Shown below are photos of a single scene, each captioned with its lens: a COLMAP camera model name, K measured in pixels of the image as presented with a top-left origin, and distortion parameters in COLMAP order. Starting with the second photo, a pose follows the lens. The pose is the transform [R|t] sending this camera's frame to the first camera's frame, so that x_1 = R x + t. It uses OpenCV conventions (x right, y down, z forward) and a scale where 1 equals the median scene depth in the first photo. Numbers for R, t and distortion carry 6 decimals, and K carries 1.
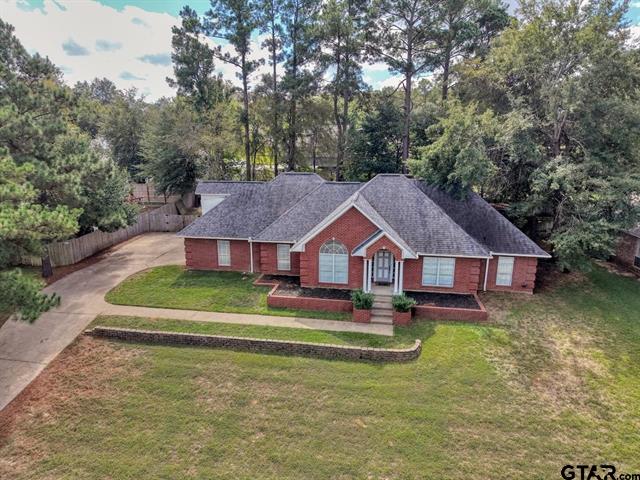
lens RADIAL K [[429.2, 0, 320.0], [0, 429.2, 240.0], [0, 0, 1]] dist [0.003155, -0.001066]
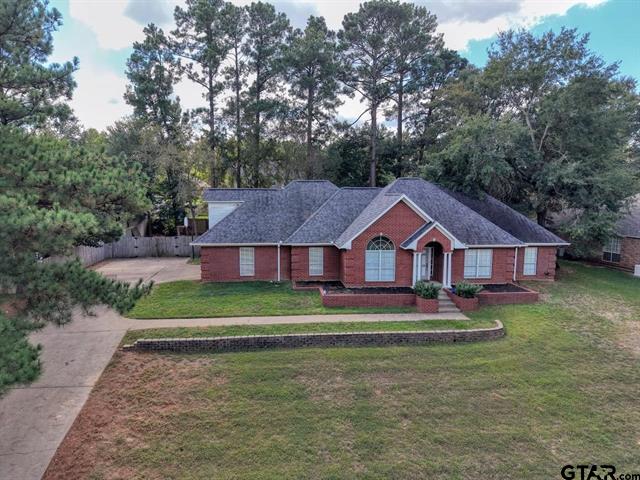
lens RADIAL K [[428.1, 0, 320.0], [0, 428.1, 240.0], [0, 0, 1]] dist [-0.000771, -0.002239]
pose [[0.966756, -0.026712, 0.254302, -0.358565], [0.058316, 0.991352, -0.117563, 0.119411], [-0.248963, 0.128484, 0.959953, 0.100256]]
